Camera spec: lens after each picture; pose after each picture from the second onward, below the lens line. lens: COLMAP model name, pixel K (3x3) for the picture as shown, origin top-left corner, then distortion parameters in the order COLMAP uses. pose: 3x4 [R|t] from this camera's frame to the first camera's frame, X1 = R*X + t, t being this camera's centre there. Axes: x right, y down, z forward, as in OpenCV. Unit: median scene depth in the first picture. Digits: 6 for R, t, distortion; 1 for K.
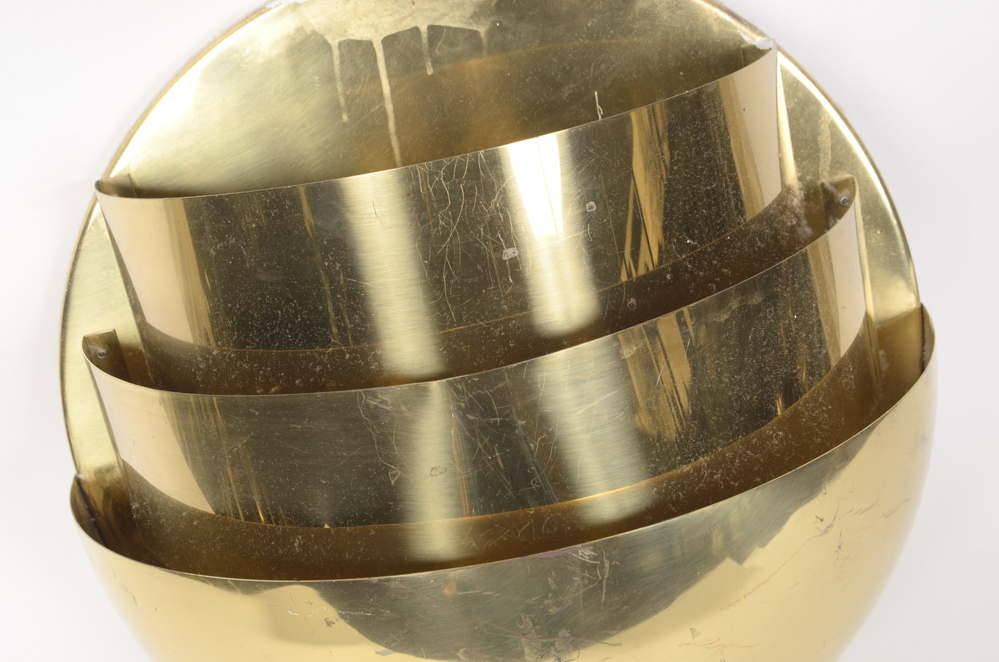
lens RADIAL K [[1490.1, 0, 499.5], [0, 1490.1, 331.0], [0, 0, 1]] dist [-0.144653, 0.010674]
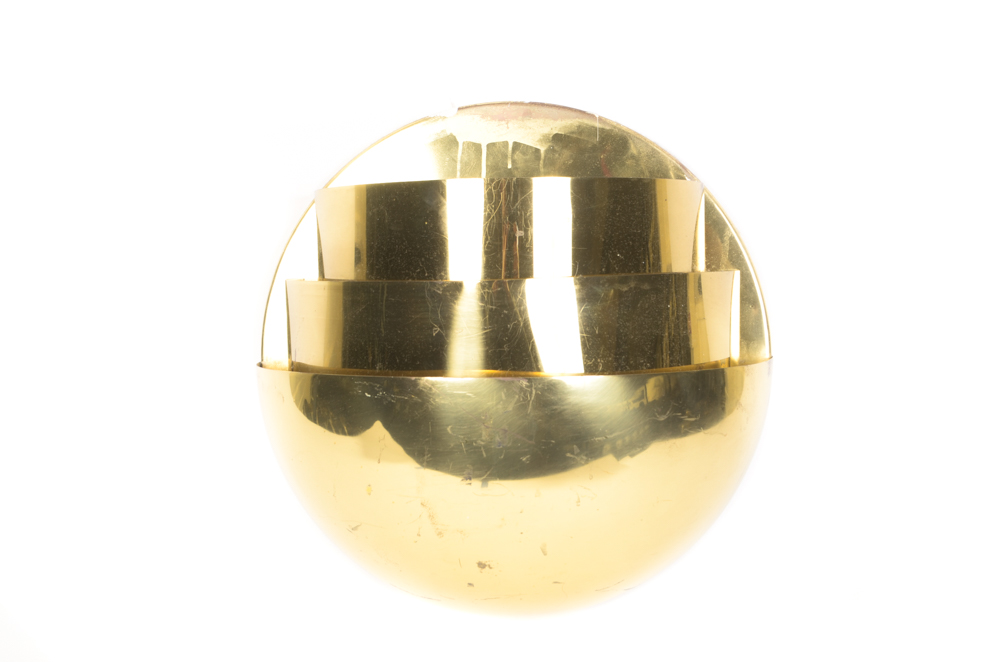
lens RADIAL K [[1490.1, 0, 499.5], [0, 1490.1, 331.0], [0, 0, 1]] dist [-0.144653, 0.010674]
pose [[0.973922, 0.188107, -0.126855, 0.208159], [-0.212497, 0.952196, -0.219470, 0.413895], [0.079508, 0.240703, 0.967337, -0.694965]]
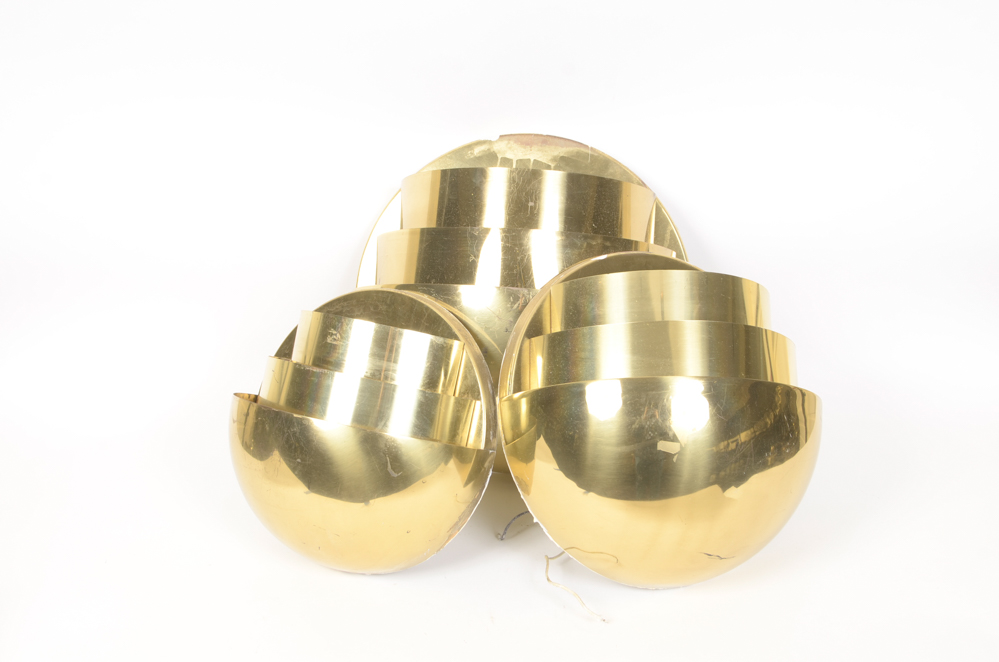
lens RADIAL K [[1318.8, 0, 499.5], [0, 1318.8, 331.0], [0, 0, 1]] dist [-0.002650, -0.010878]
pose [[0.949584, 0.253102, -0.185011, 0.426184], [-0.301910, 0.897293, -0.322048, 0.891221], [0.084498, 0.361669, 0.928470, -1.168667]]
